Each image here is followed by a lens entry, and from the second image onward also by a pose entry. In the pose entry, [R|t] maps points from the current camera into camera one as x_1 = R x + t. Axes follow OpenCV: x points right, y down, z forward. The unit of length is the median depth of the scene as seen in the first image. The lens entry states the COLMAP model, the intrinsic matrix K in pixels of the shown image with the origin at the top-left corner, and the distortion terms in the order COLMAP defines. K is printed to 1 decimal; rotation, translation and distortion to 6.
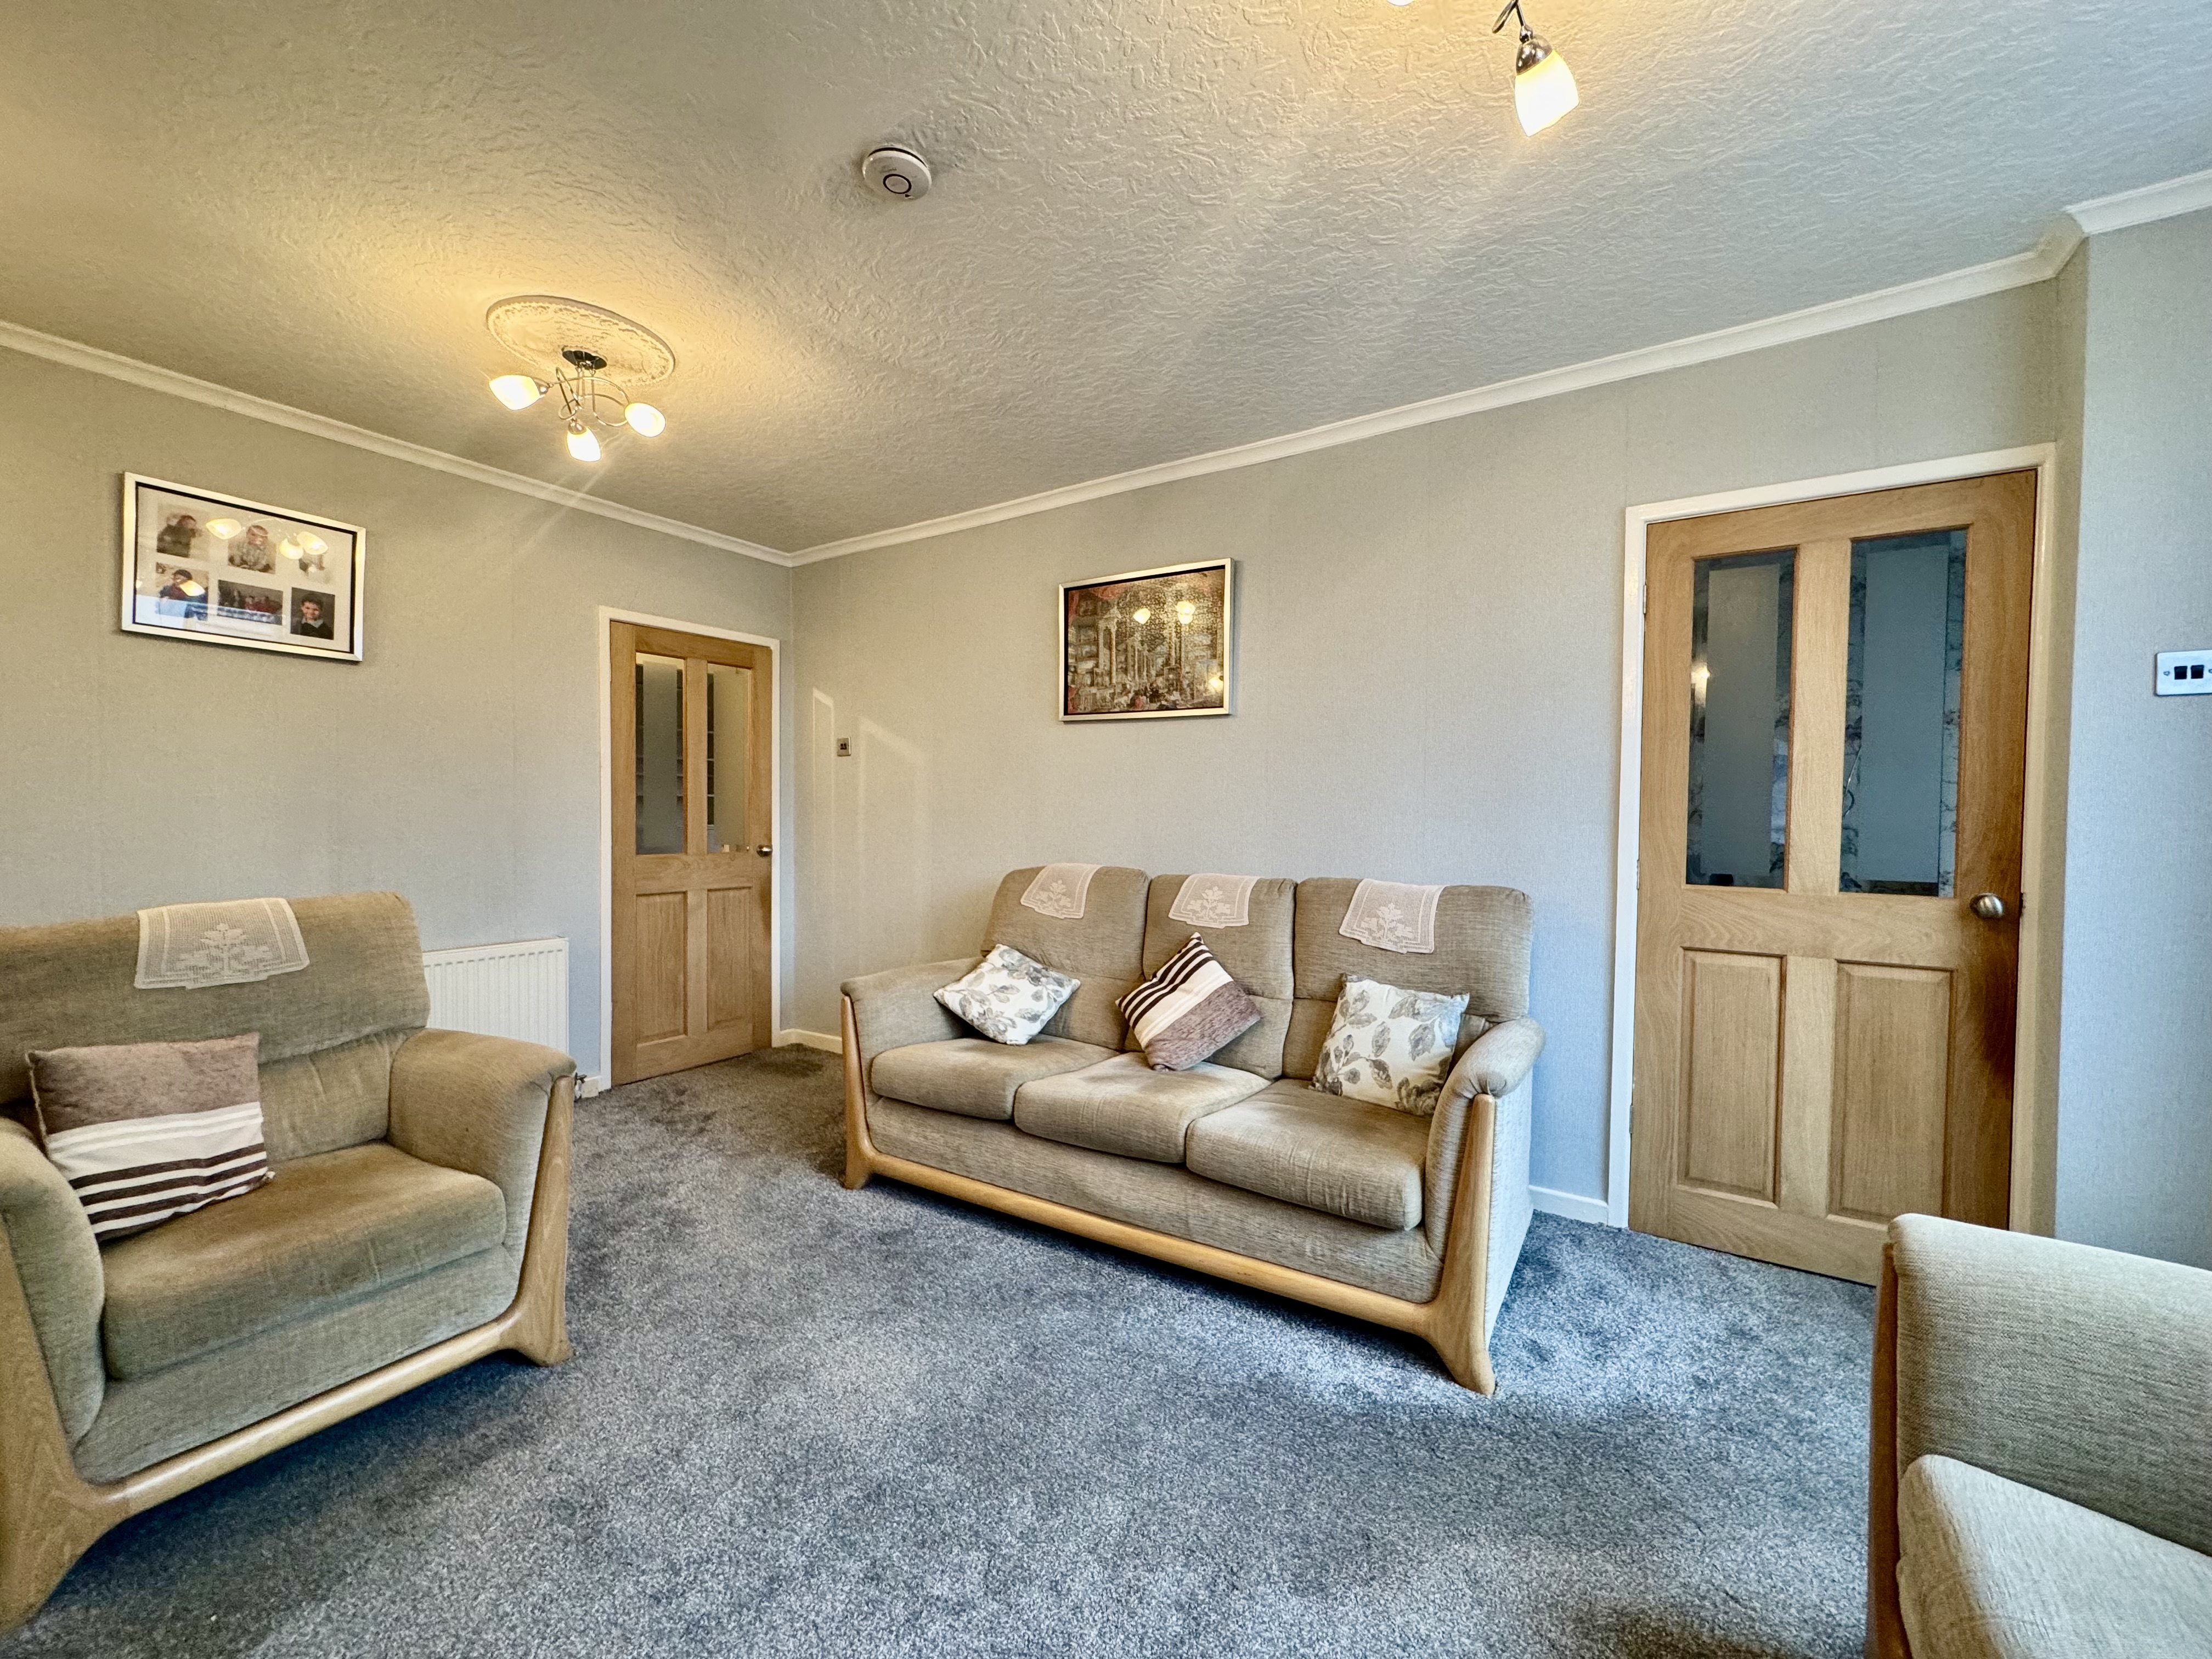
lens RADIAL K [[876.8, 0, 1108.2], [0, 876.8, 830.2], [0, 0, 1]] dist [-0.005498, 0.000836]
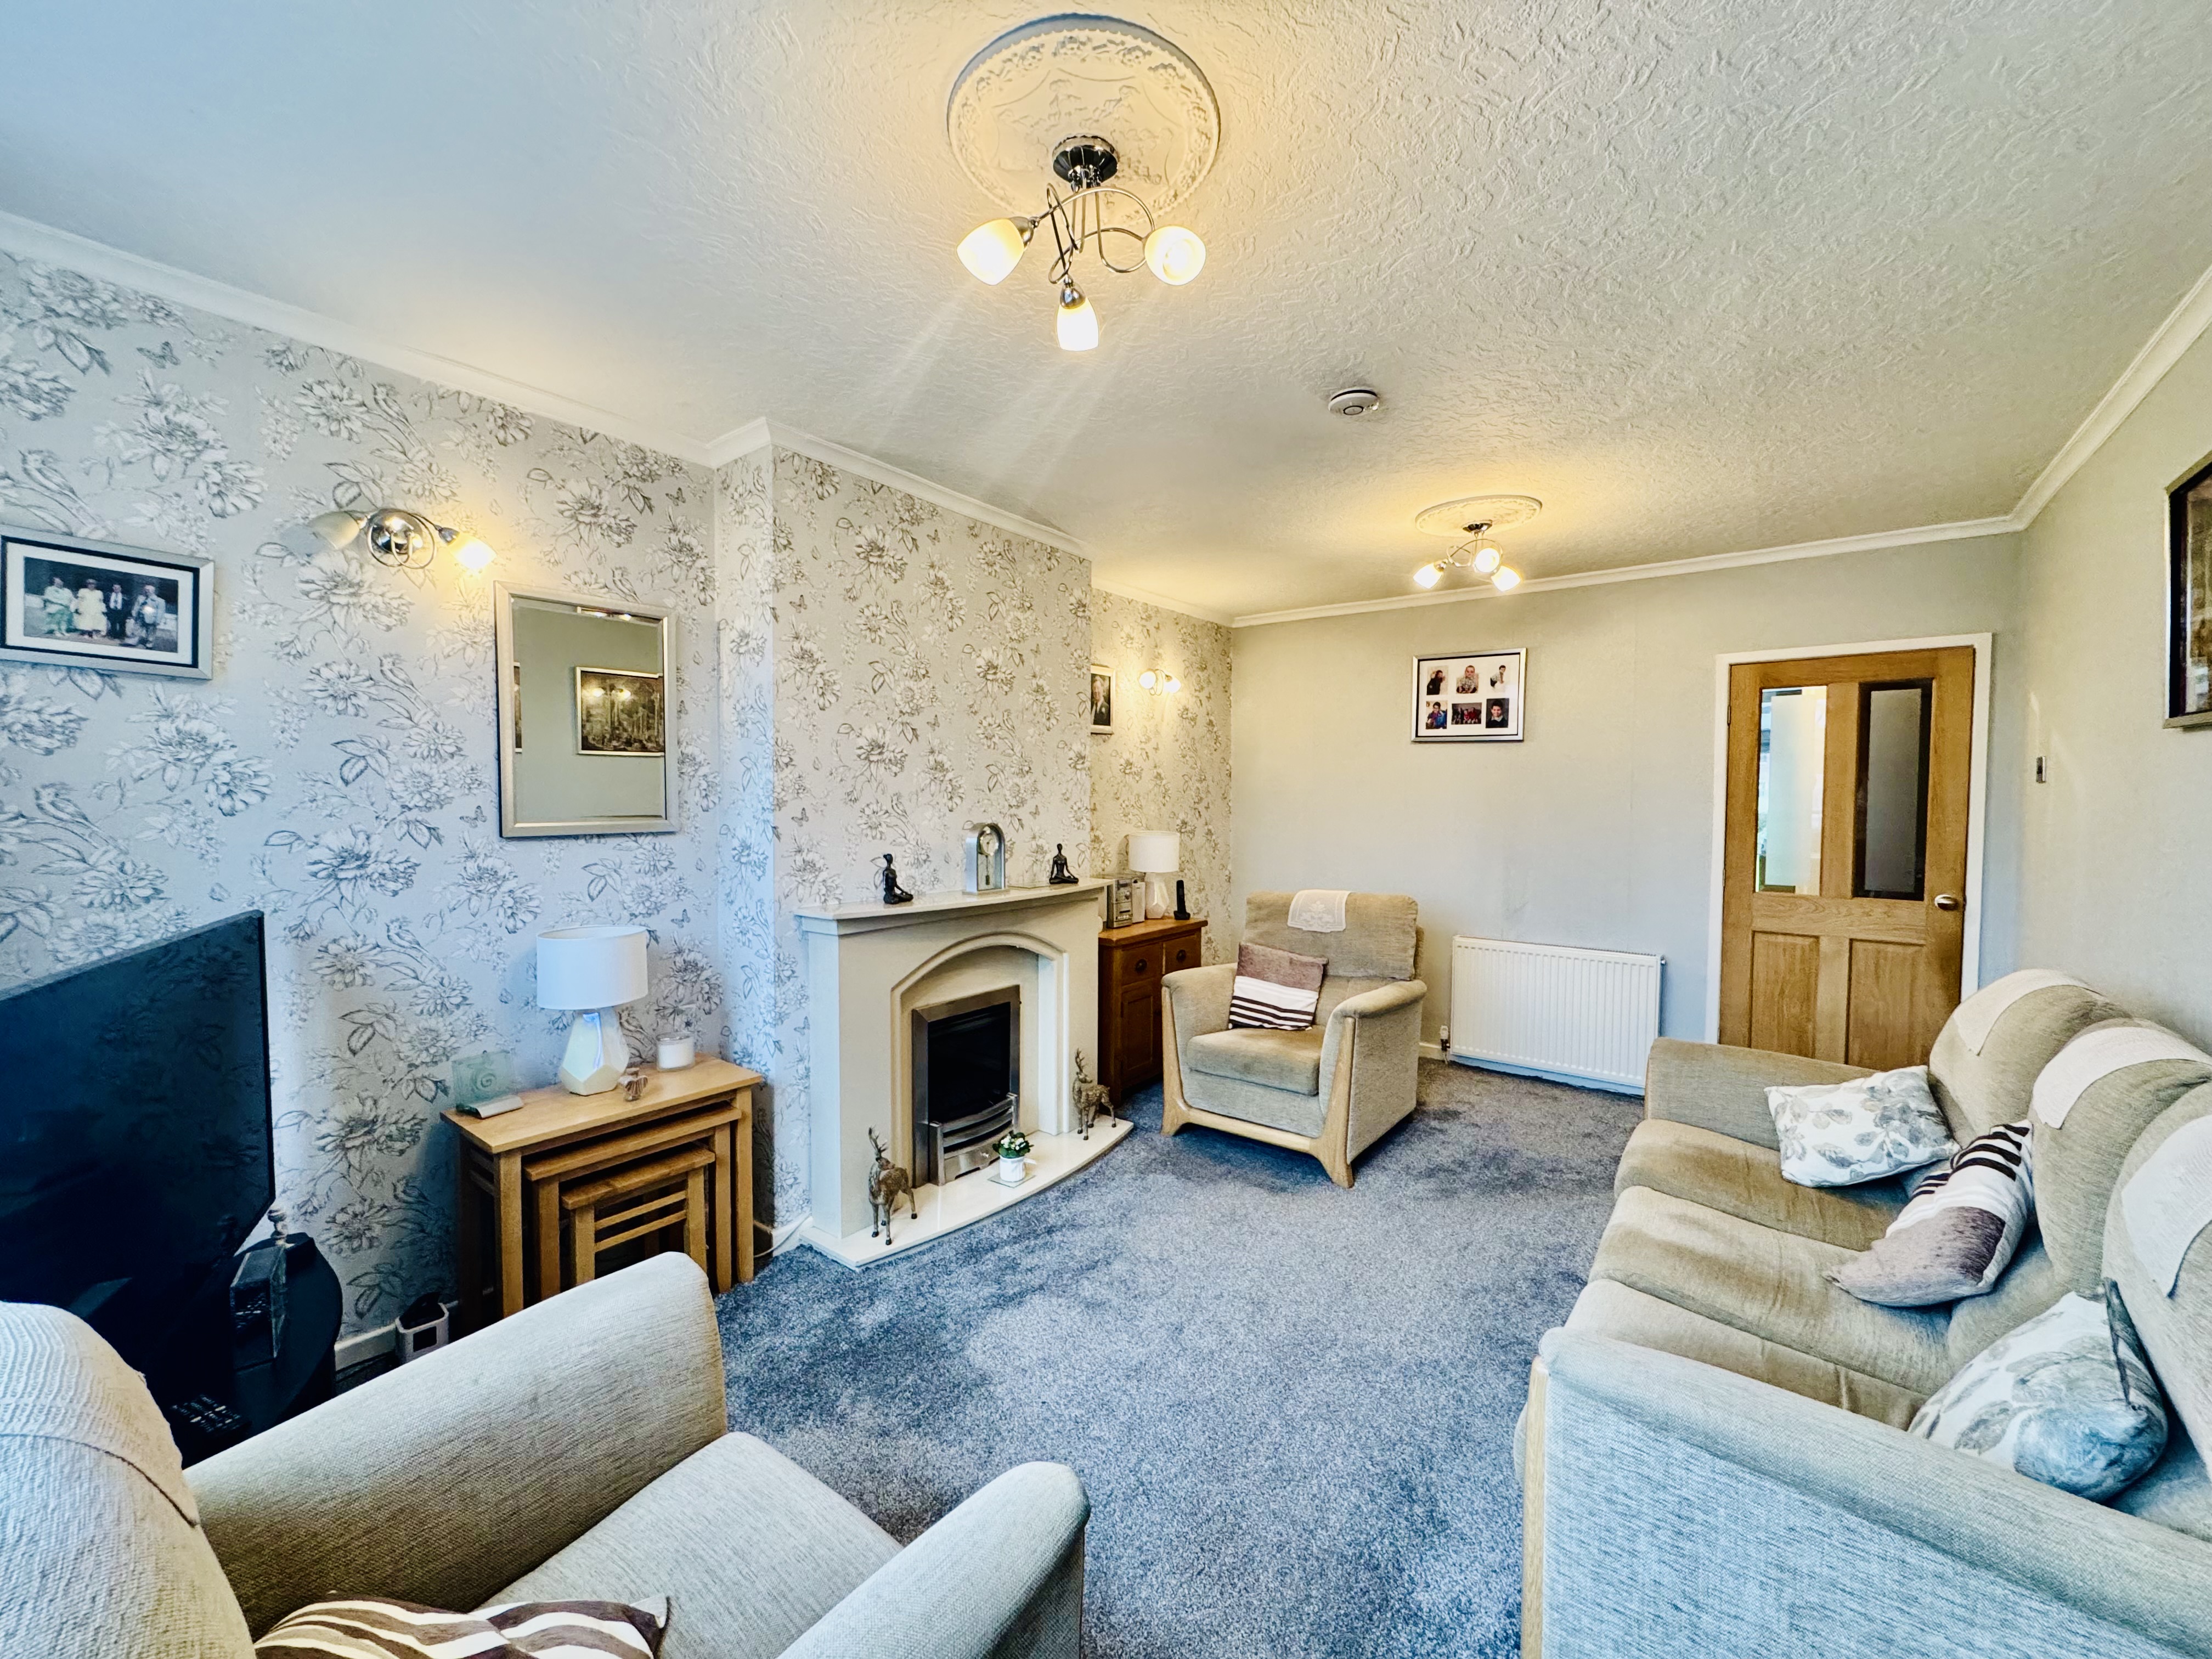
lens RADIAL K [[876.8, 0, 1108.2], [0, 876.8, 830.2], [0, 0, 1]] dist [-0.005498, 0.000836]
pose [[-0.078285, 0.027805, -0.996543, 0.697681], [-0.028069, 0.999153, 0.030083, -0.069374], [0.996536, 0.030328, -0.077438, 0.447204]]
